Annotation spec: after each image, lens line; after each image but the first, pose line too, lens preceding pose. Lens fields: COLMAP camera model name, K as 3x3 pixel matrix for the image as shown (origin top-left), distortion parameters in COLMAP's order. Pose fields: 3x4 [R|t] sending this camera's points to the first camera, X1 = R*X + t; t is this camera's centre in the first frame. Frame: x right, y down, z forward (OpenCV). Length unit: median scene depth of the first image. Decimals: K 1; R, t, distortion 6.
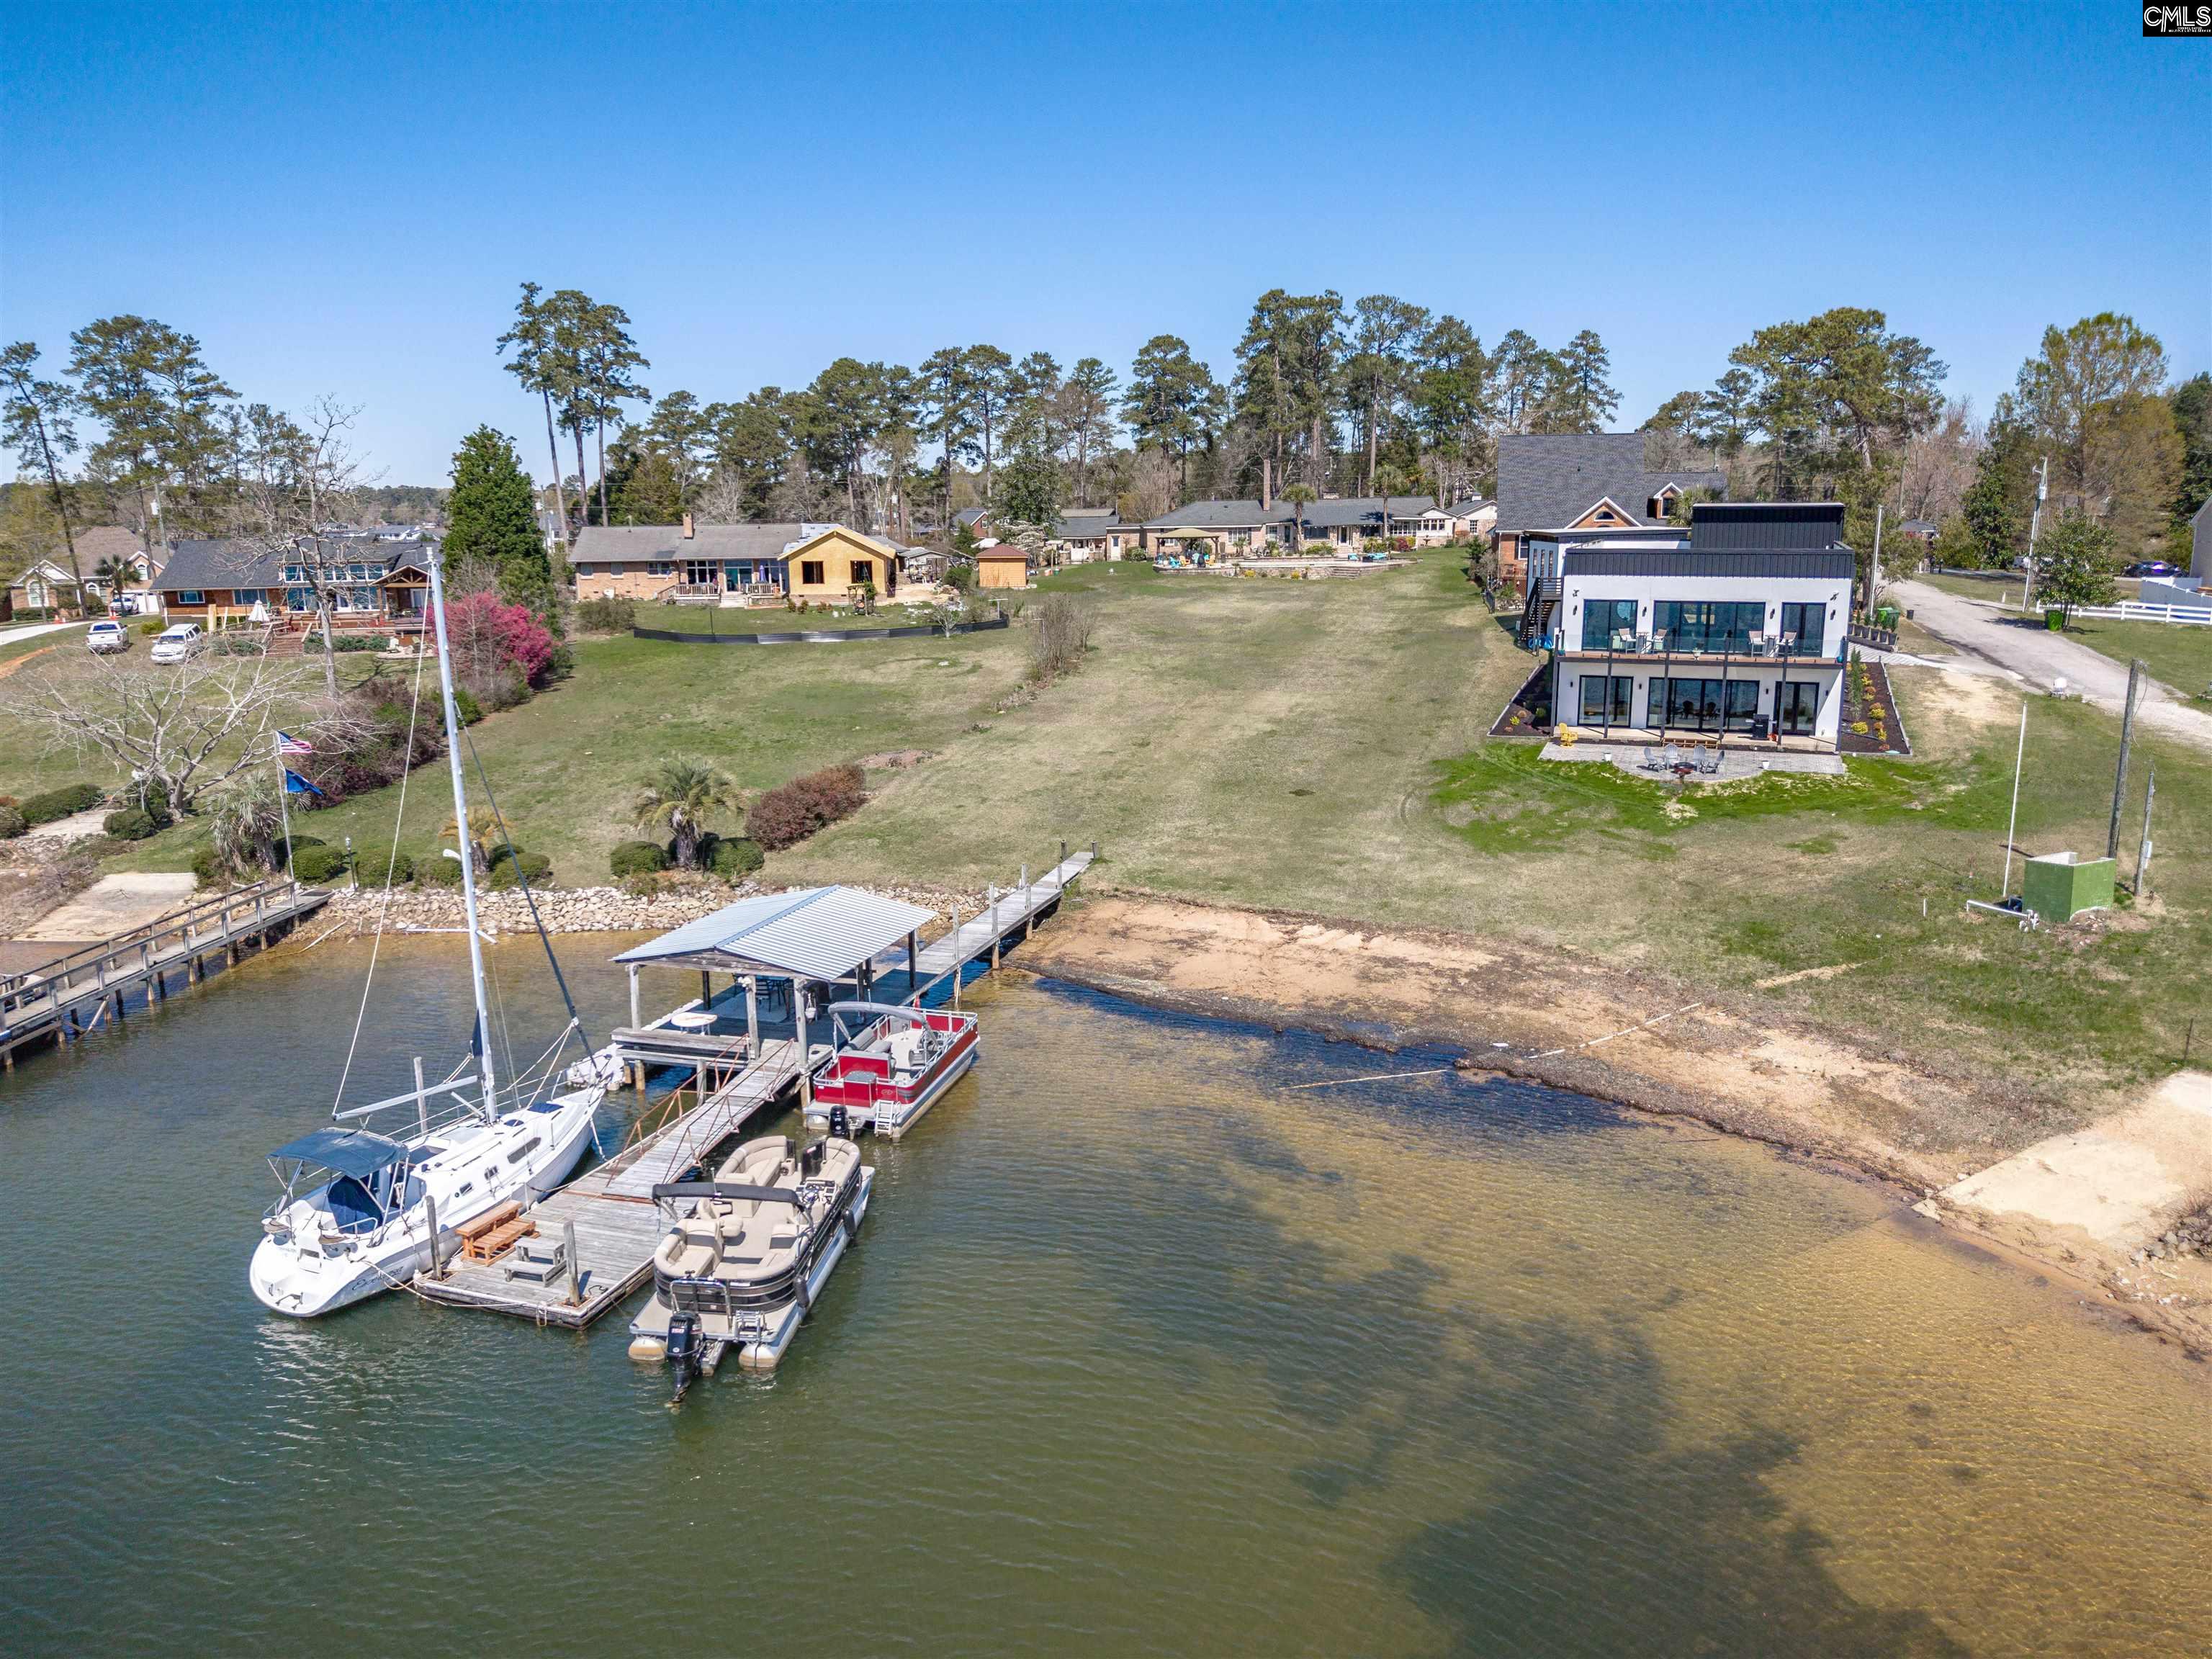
lens RADIAL K [[1564.0, 0, 1082.9], [0, 1564.0, 863.8], [0, 0, 1]] dist [0.005502, -0.039936]
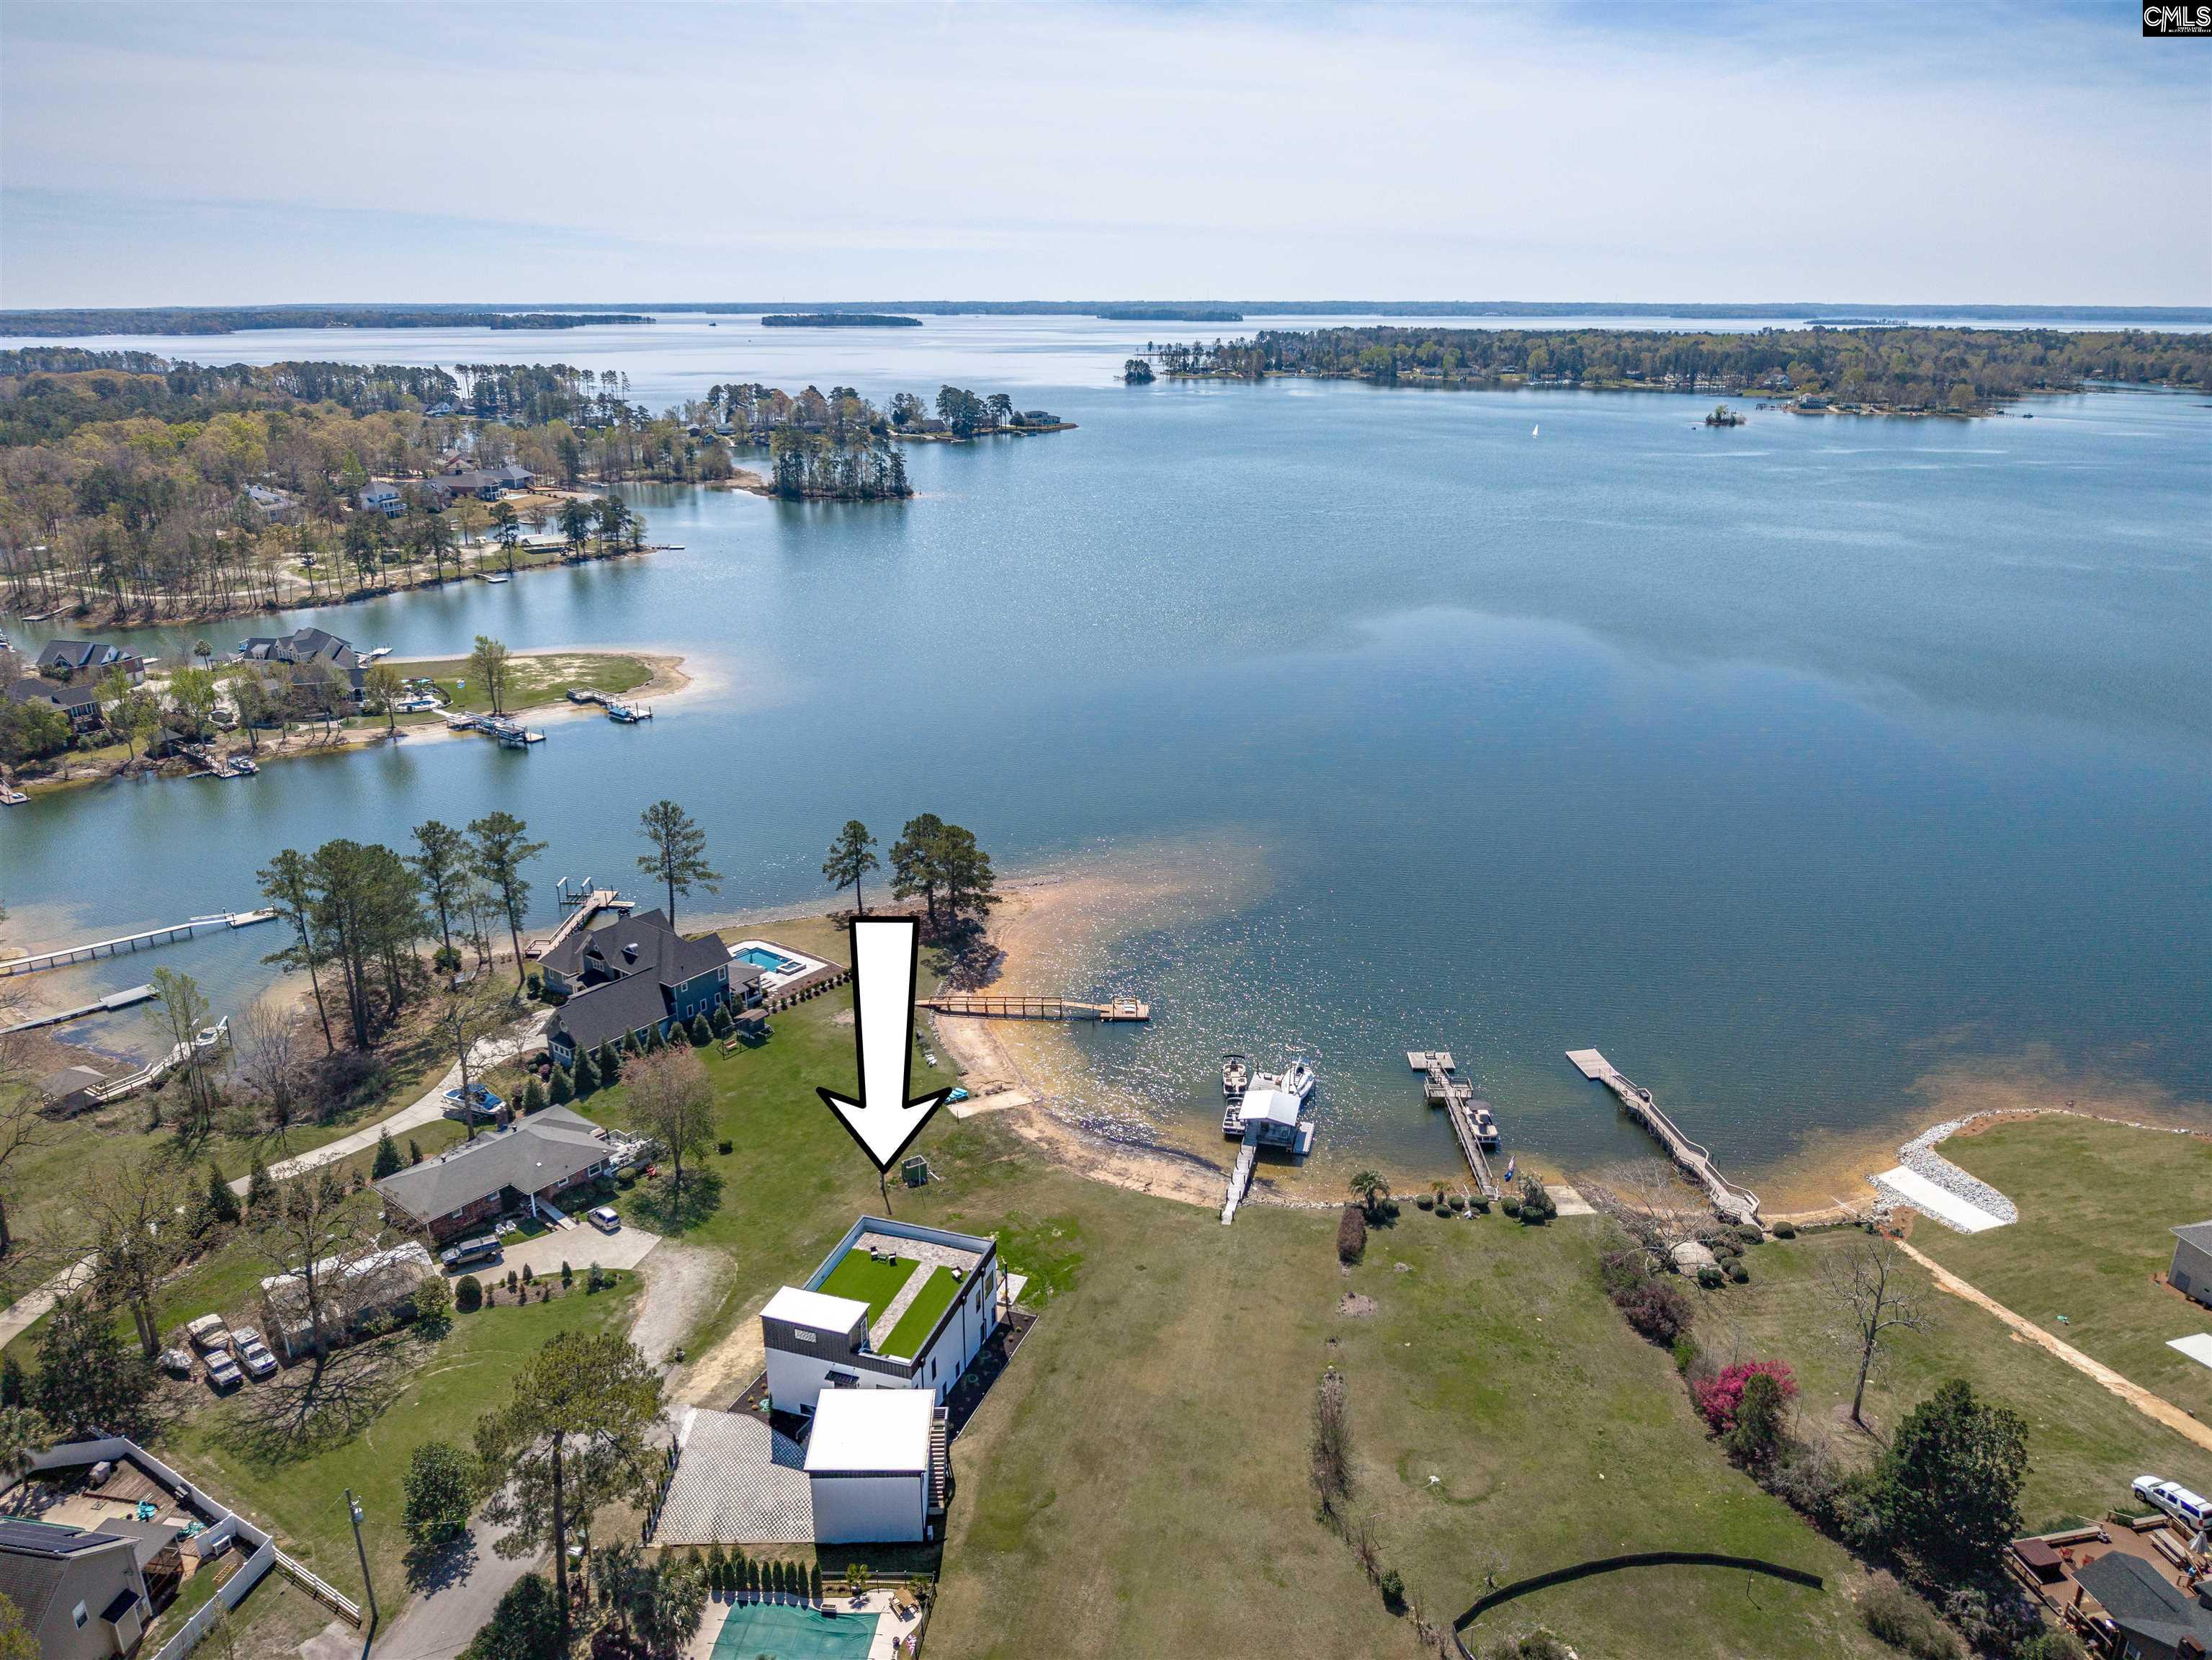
lens RADIAL K [[1511.5, 0, 1108.9], [0, 1511.5, 854.9], [0, 0, 1]] dist [-0.002631, -0.027163]
pose [[-0.996805, 0.034497, -0.072036, 0.282261], [-0.009534, 0.844077, 0.536138, -1.503605], [0.079299, 0.535112, -0.841051, 2.232632]]
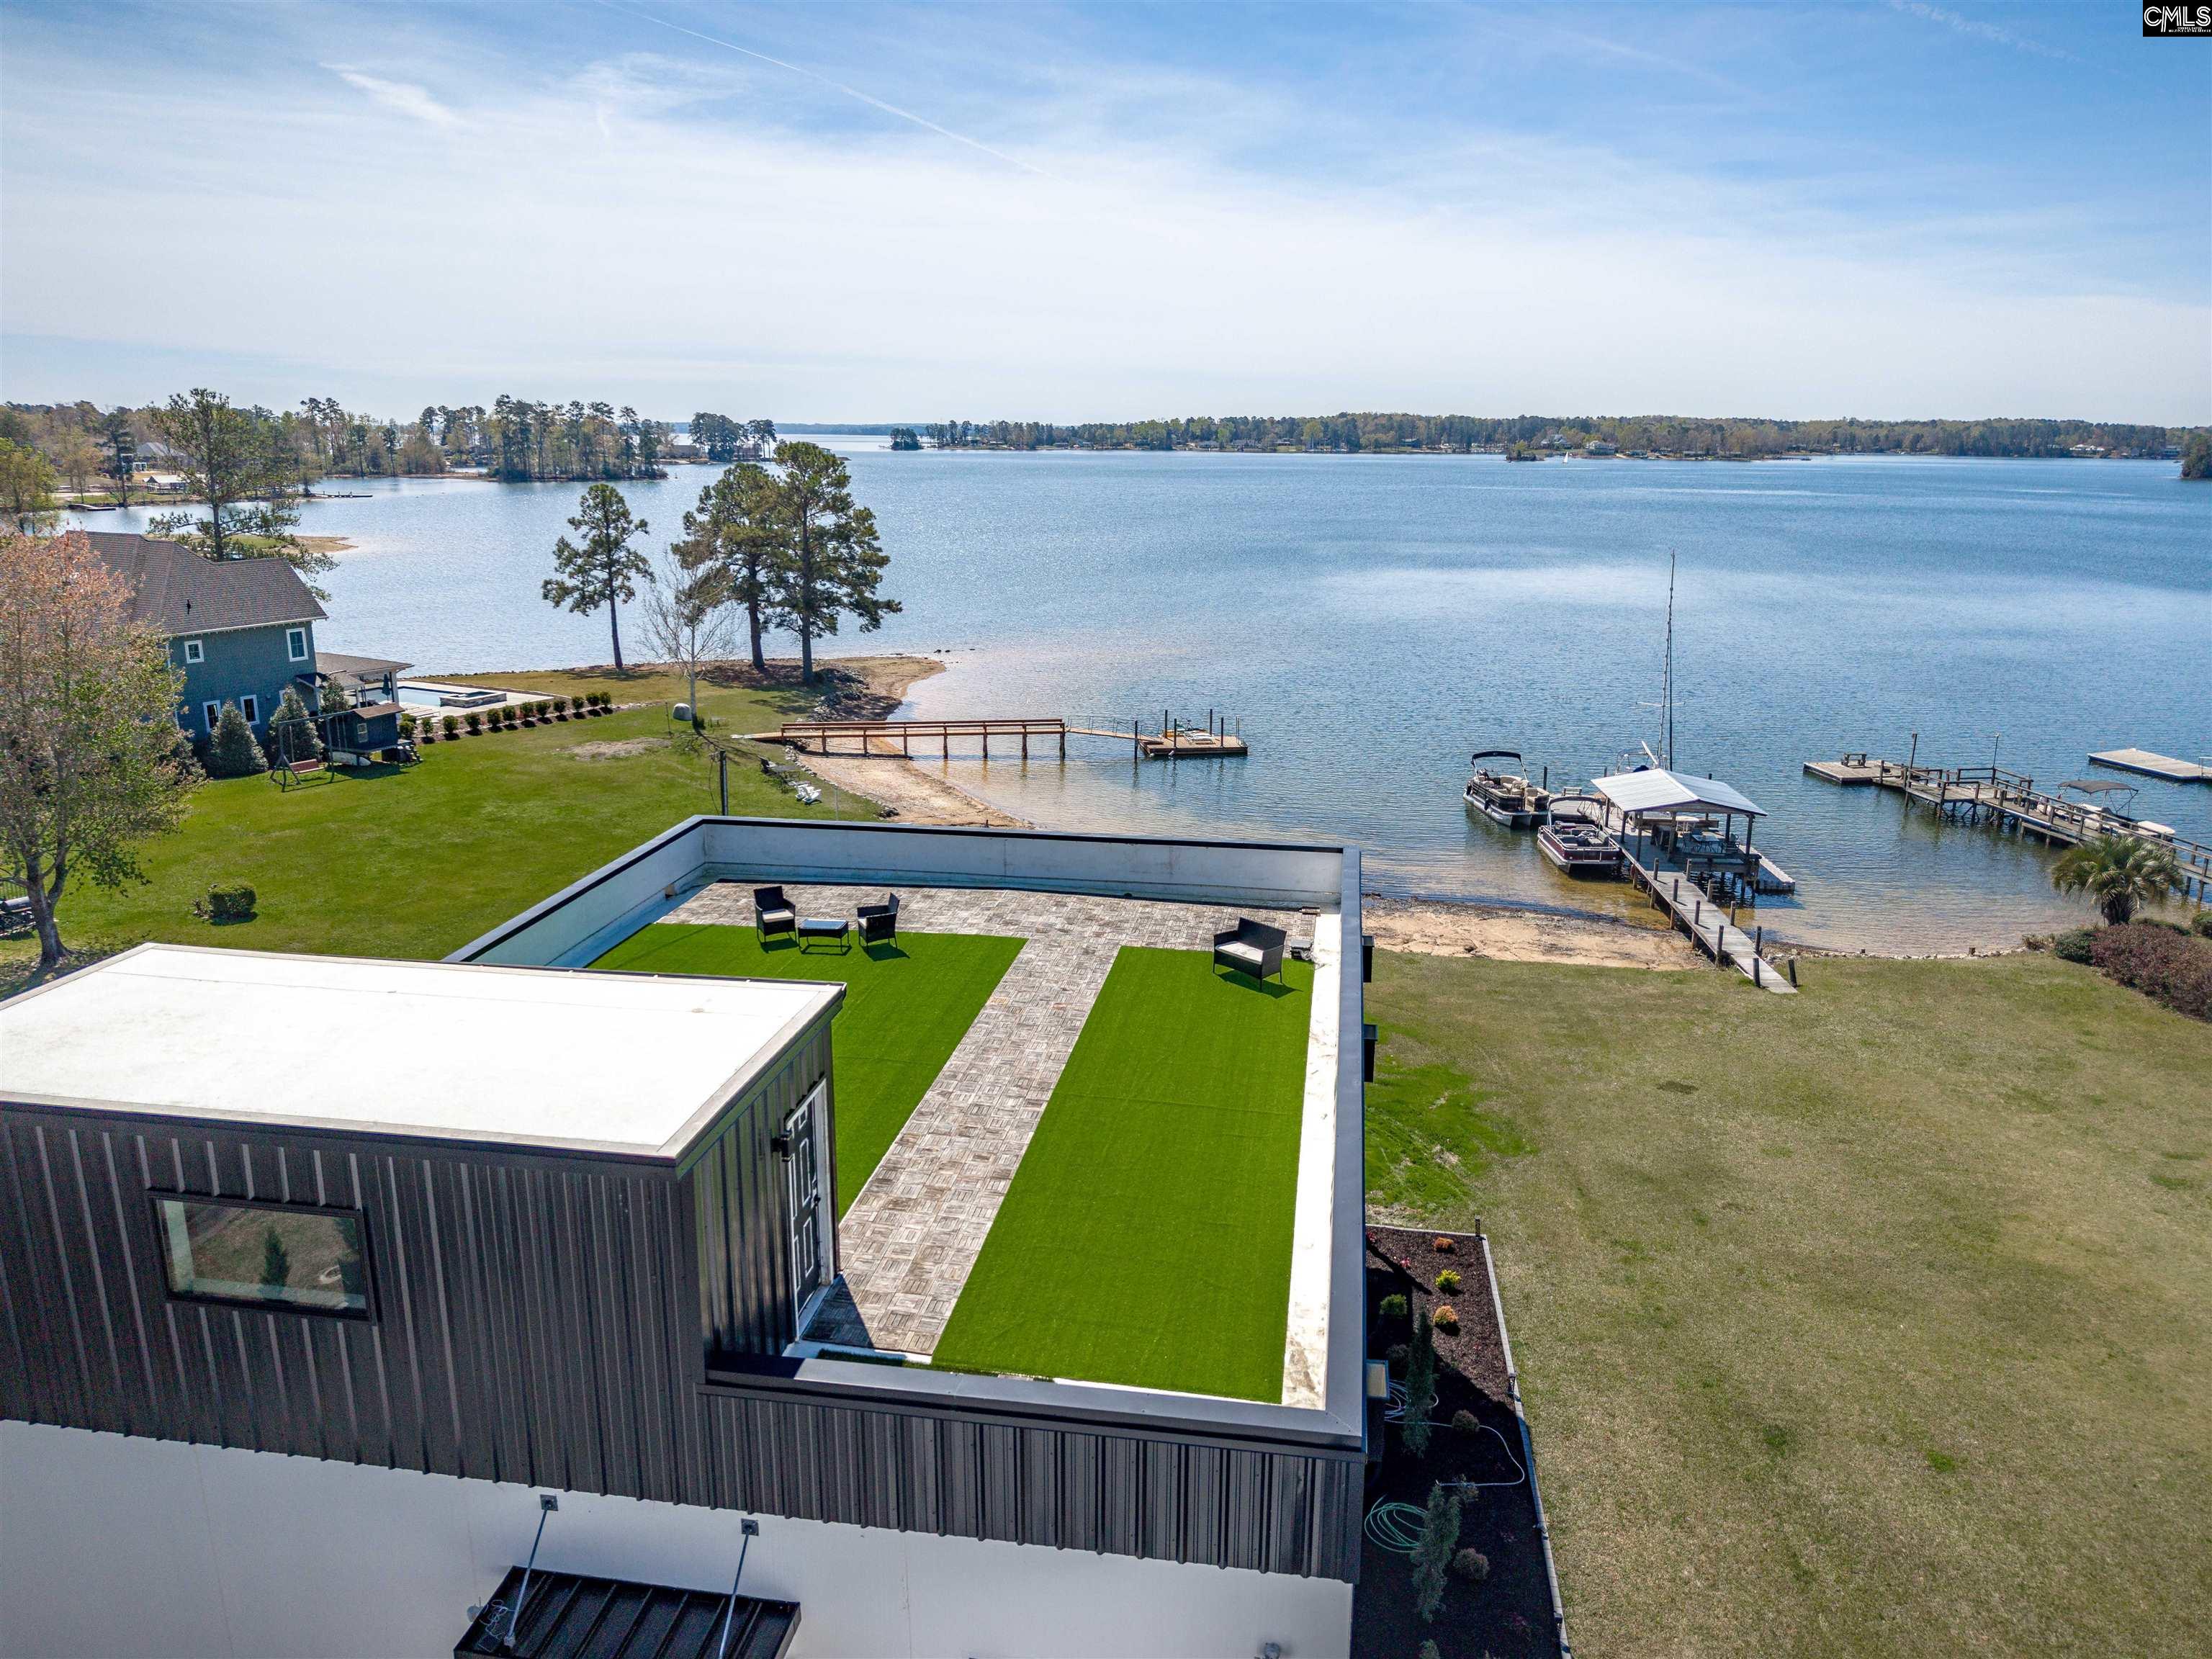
lens RADIAL K [[1548.8, 0, 1107.9], [0, 1548.8, 854.4], [0, 0, 1]] dist [-0.000375, -0.034195]
pose [[-0.972889, 0.066564, -0.221484, 0.442738], [-0.045211, 0.884467, 0.464407, -0.366939], [0.226808, 0.461830, -0.857480, 1.306389]]
